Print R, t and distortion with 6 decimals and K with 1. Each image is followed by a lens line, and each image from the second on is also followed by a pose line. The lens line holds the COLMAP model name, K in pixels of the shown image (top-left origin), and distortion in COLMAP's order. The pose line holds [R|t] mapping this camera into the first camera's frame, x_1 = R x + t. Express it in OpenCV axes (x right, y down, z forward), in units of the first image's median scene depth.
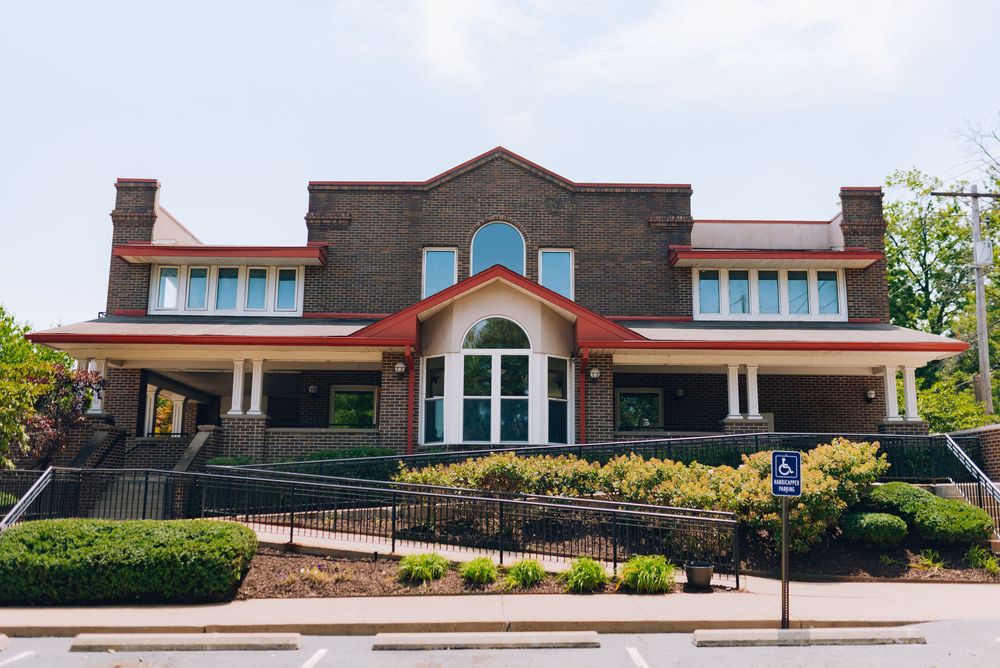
lens RADIAL K [[919.6, 0, 500.0], [0, 919.6, 334.0], [0, 0, 1]] dist [0.012702, 0.012467]
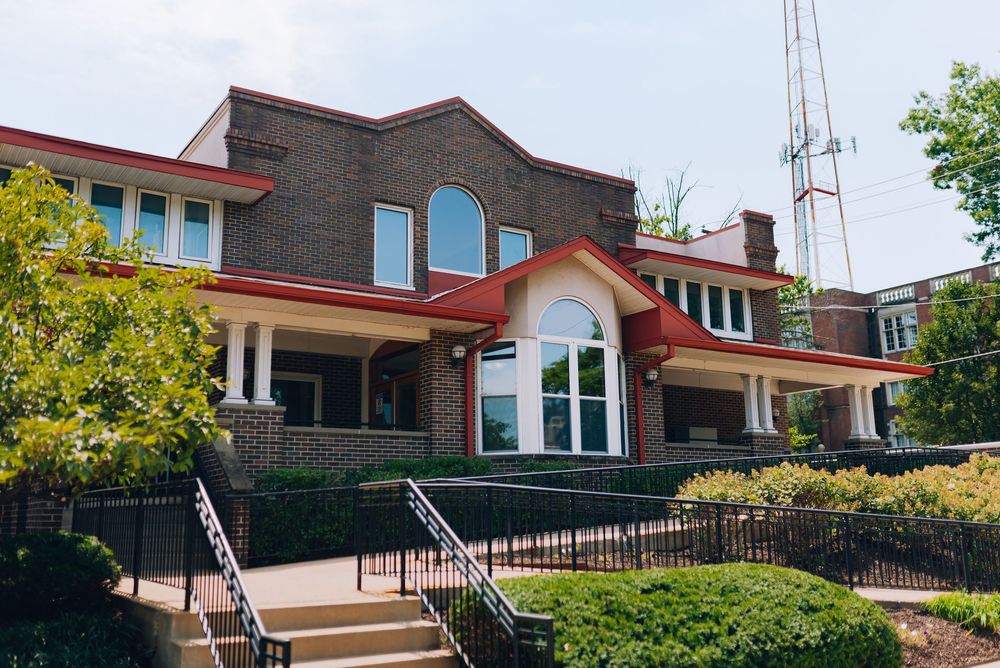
lens RADIAL K [[919.6, 0, 500.0], [0, 919.6, 334.0], [0, 0, 1]] dist [0.012702, 0.012467]
pose [[0.844219, 0.084788, 0.529249, -0.397351], [-0.073857, 0.996392, -0.041815, 0.042248], [-0.530885, -0.003788, 0.847435, 0.280972]]
